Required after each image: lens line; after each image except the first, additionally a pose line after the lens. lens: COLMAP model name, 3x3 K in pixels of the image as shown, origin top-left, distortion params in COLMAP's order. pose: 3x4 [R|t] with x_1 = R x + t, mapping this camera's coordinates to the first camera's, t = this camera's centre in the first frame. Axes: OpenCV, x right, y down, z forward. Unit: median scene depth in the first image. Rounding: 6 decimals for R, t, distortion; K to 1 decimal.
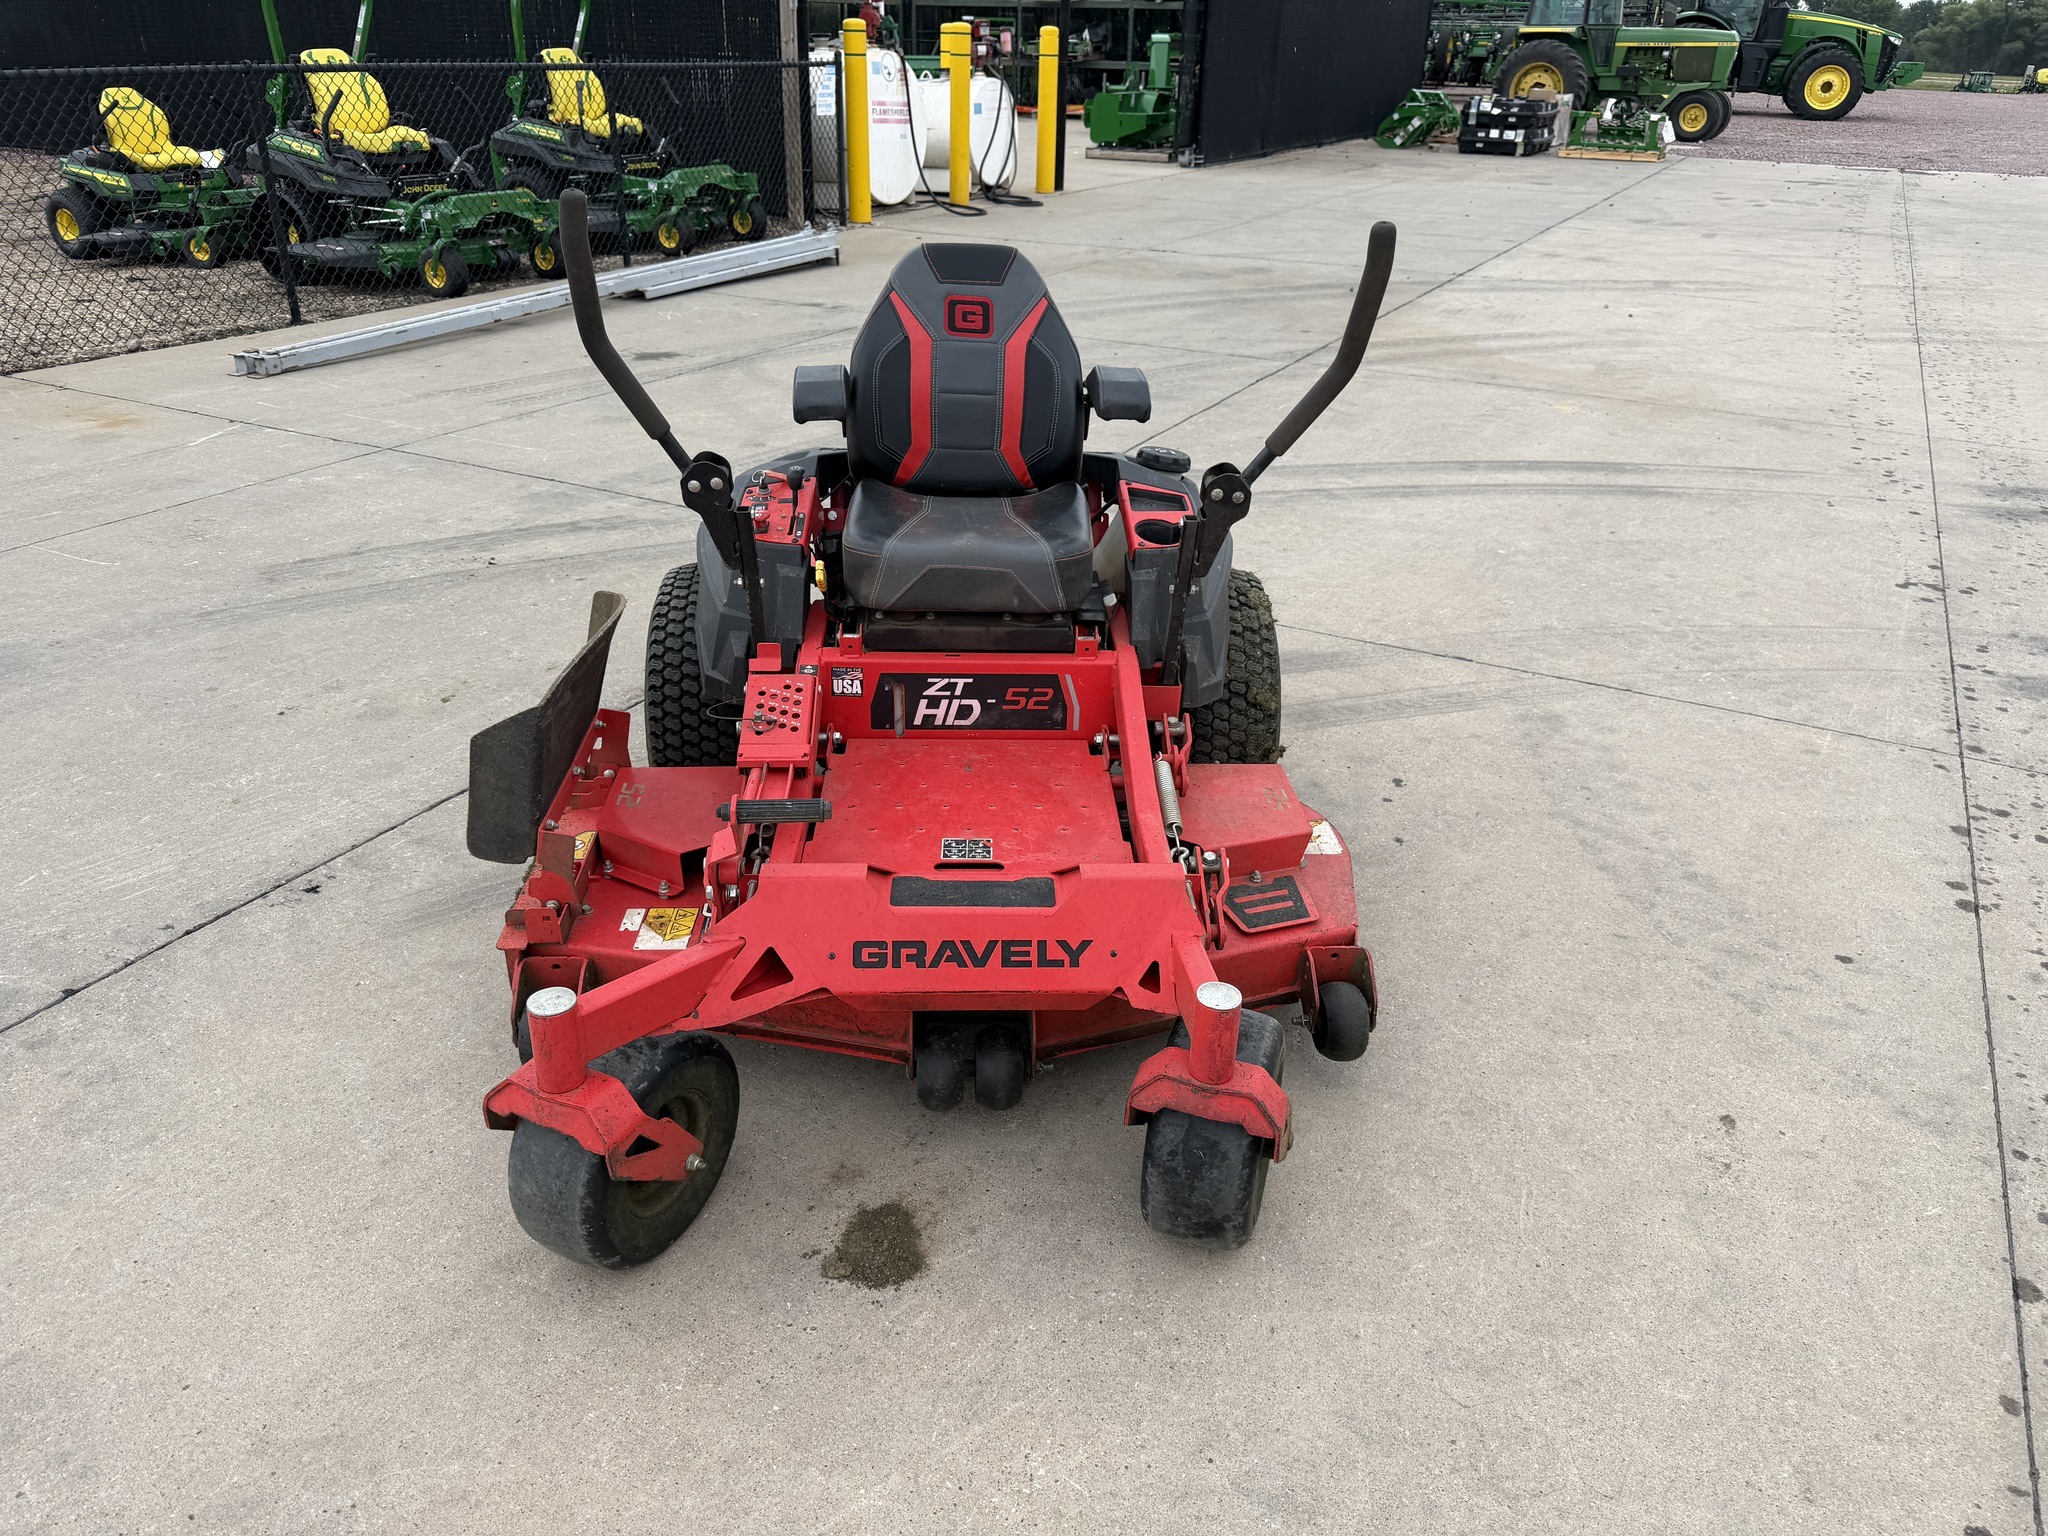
lens RADIAL K [[1449.1, 0, 1037.9], [0, 1449.1, 784.6], [0, 0, 1]] dist [0.017271, -0.030331]
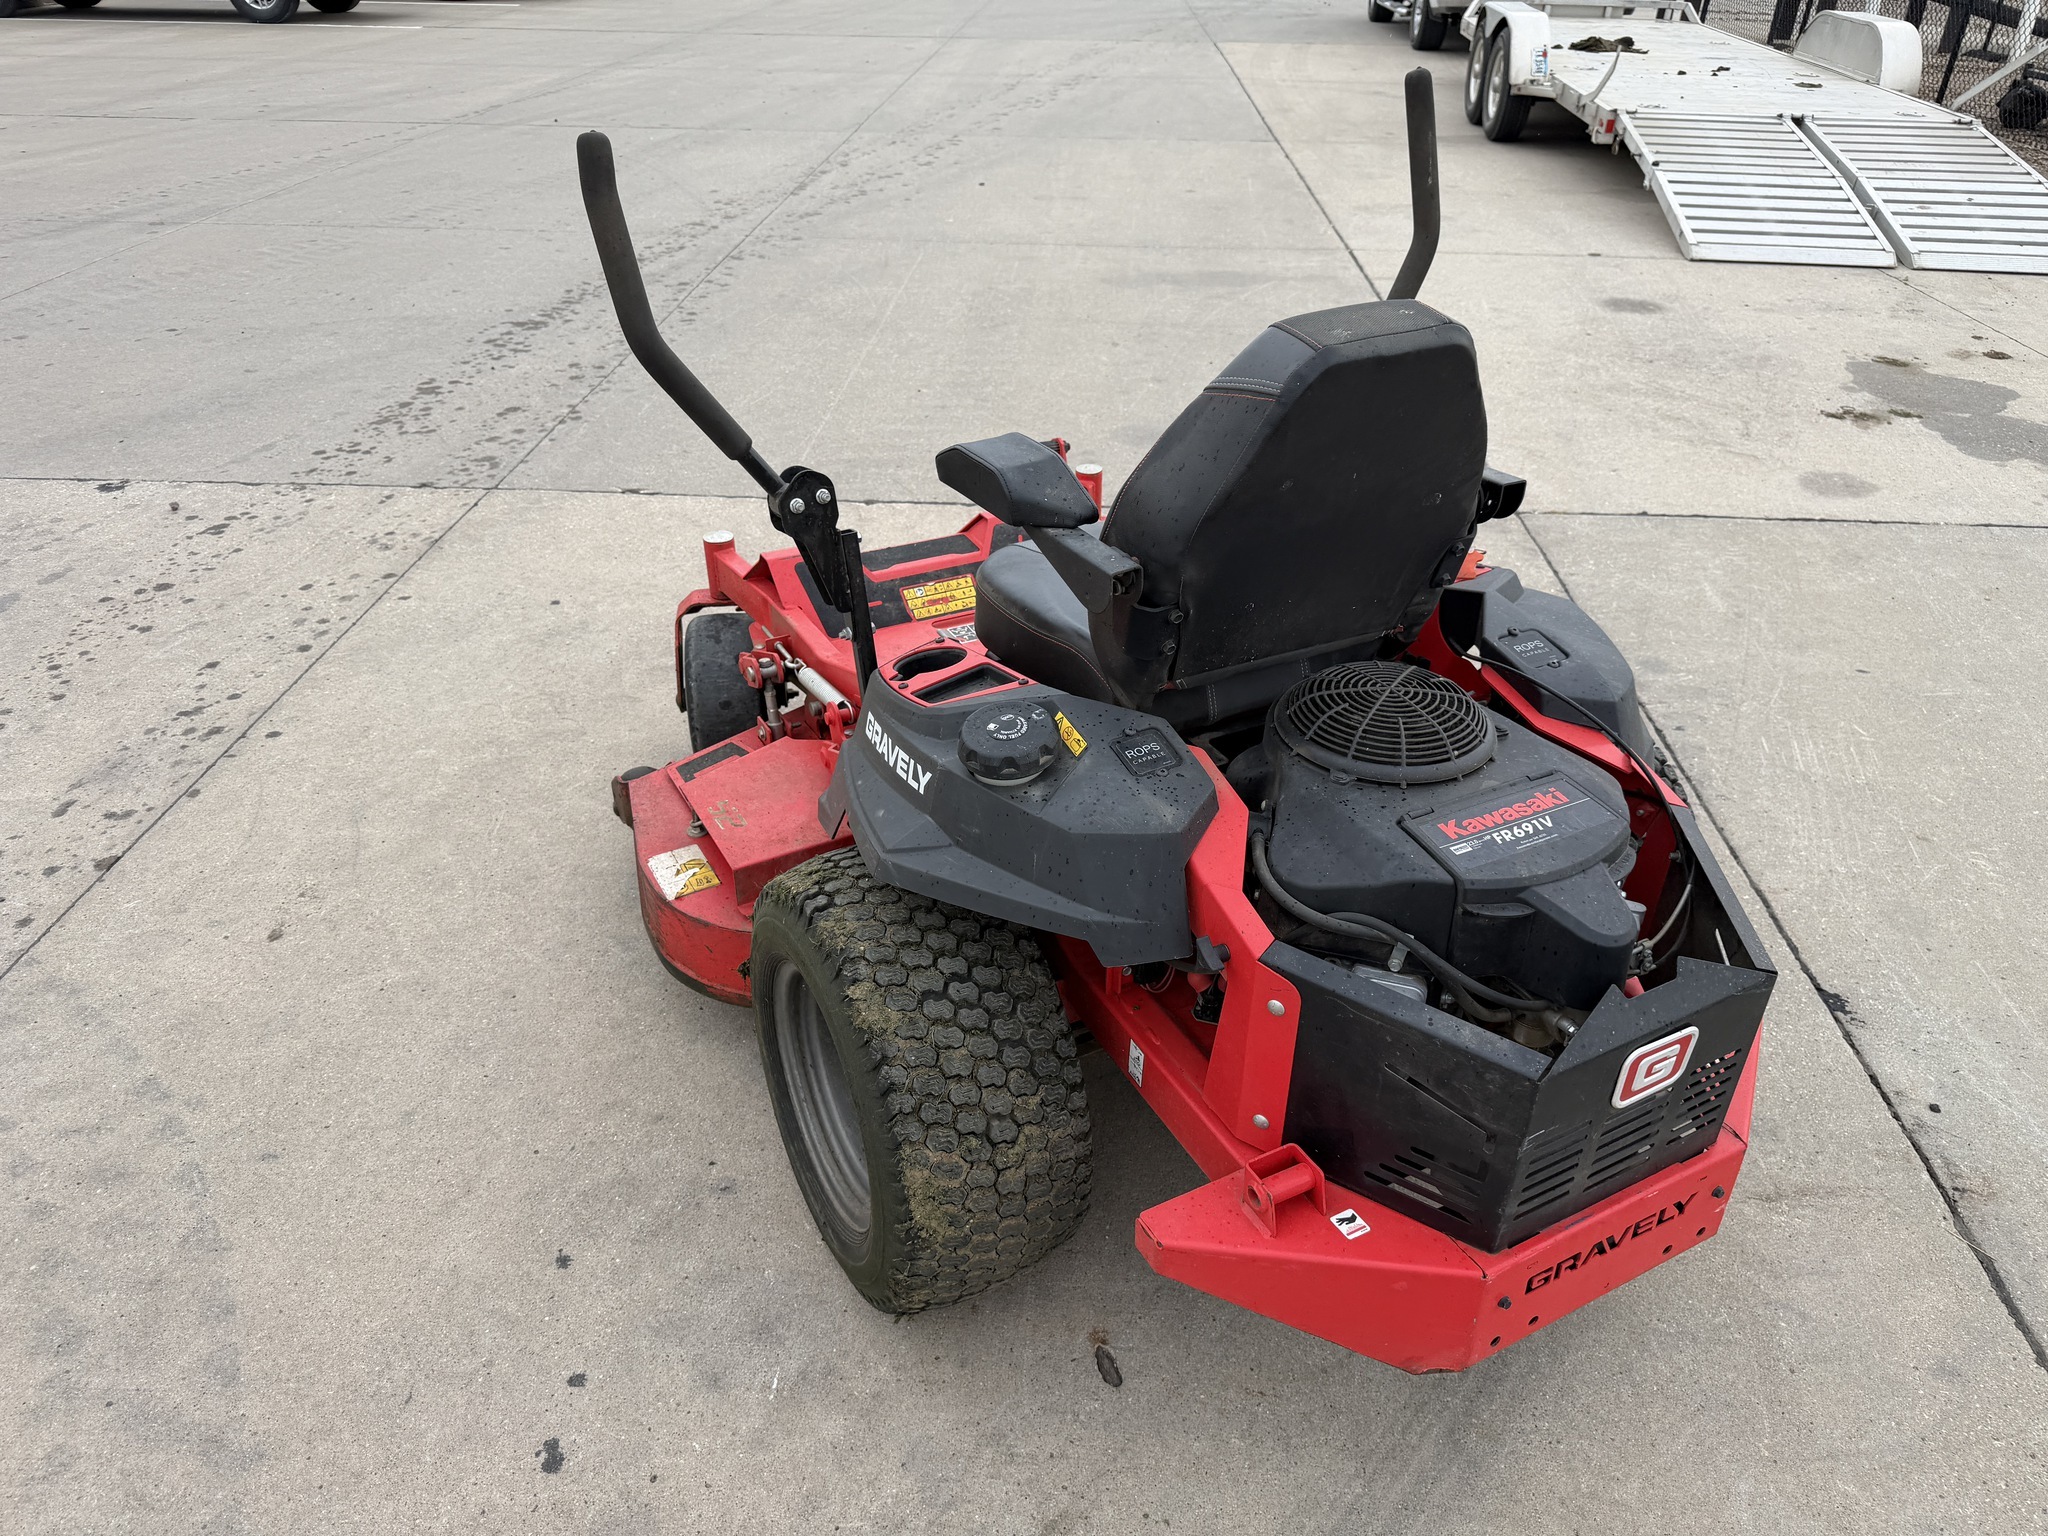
lens RADIAL K [[1466.0, 0, 1026.8], [0, 1466.0, 763.2], [0, 0, 1]] dist [0.003075, -0.010816]
pose [[-0.907055, 0.190928, -0.375231, 0.234605], [-0.223101, 0.537854, 0.812981, -0.545385], [0.357040, 0.821133, -0.445267, 1.035865]]
